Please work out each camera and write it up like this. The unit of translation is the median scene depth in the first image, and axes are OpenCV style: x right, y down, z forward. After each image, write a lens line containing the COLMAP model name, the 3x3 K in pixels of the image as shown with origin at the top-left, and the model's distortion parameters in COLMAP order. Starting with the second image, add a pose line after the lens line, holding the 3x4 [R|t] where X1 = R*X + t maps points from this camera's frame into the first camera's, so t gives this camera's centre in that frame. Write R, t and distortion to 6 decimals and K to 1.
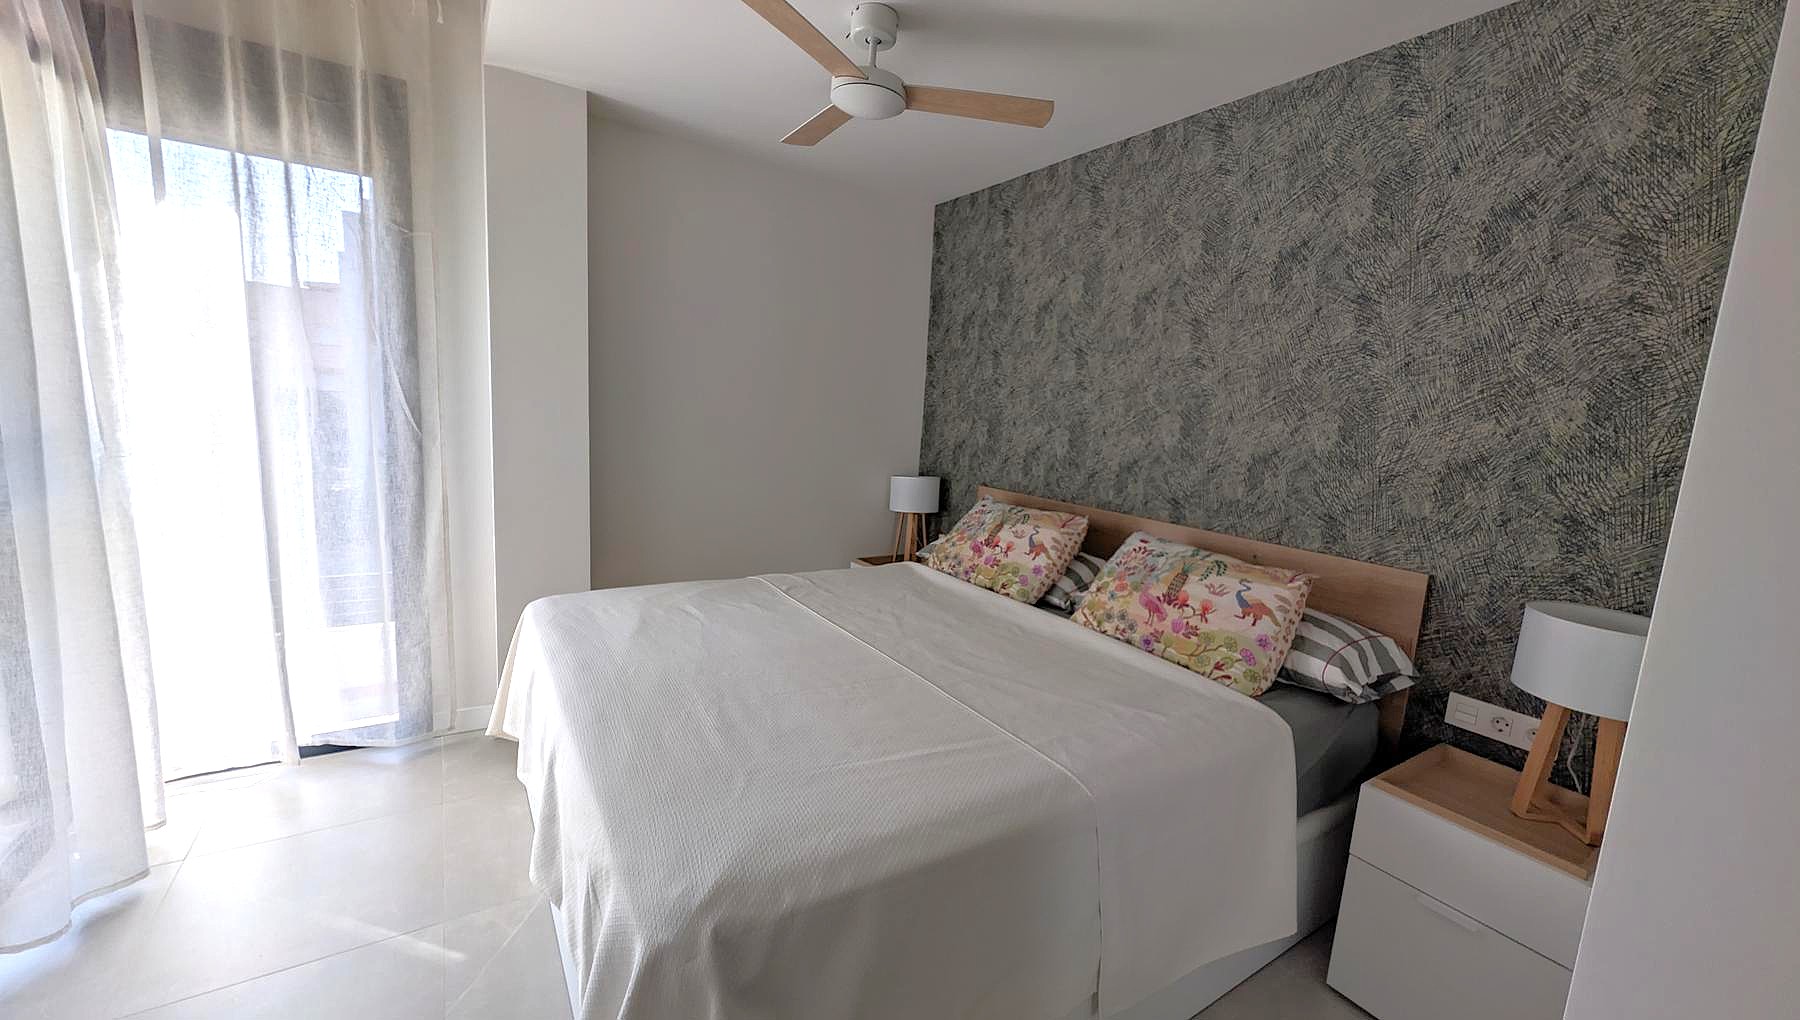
lens RADIAL K [[703.3, 0, 904.0], [0, 703.3, 512.0], [0, 0, 1]] dist [-0.002939, 0.000179]
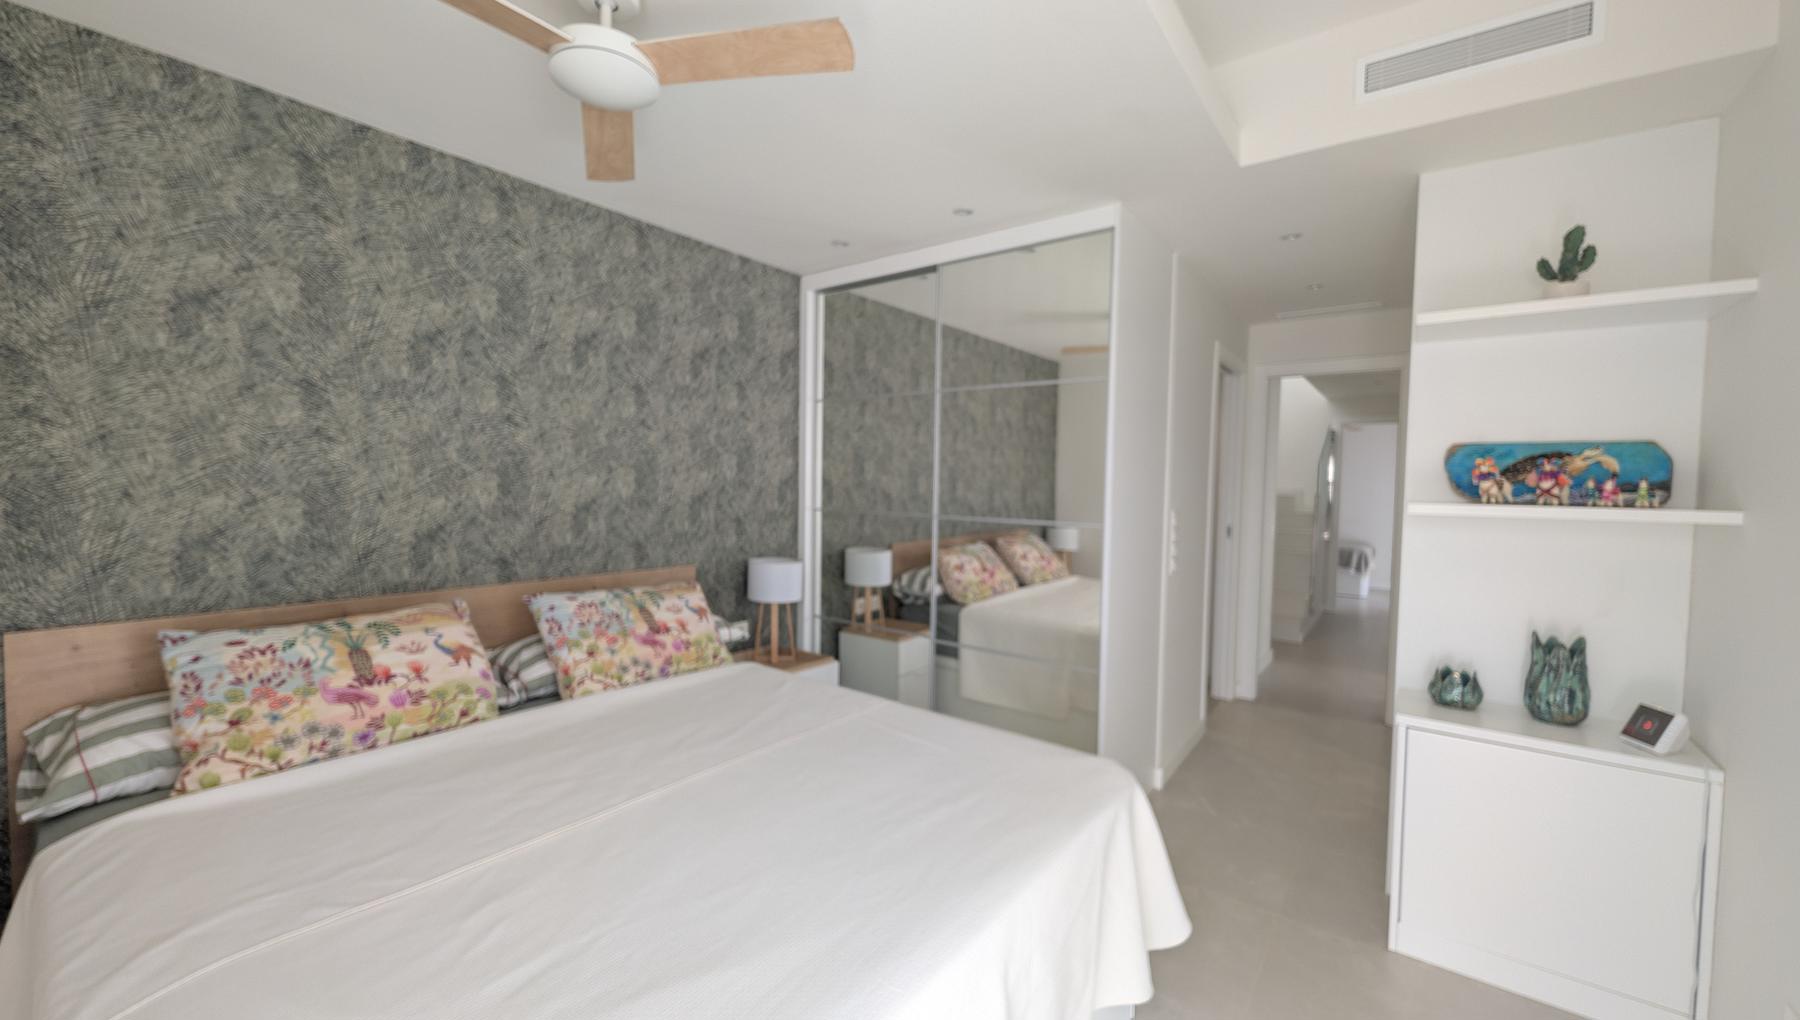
lens RADIAL K [[703.3, 0, 894.8], [0, 703.3, 506.8], [0, 0, 1]] dist [-0.002939, 0.000179]
pose [[-0.343863, -0.100120, 0.933667, -0.762398], [0.098342, 0.984992, 0.141843, -0.188912], [-0.933856, 0.140593, -0.328856, 0.880896]]
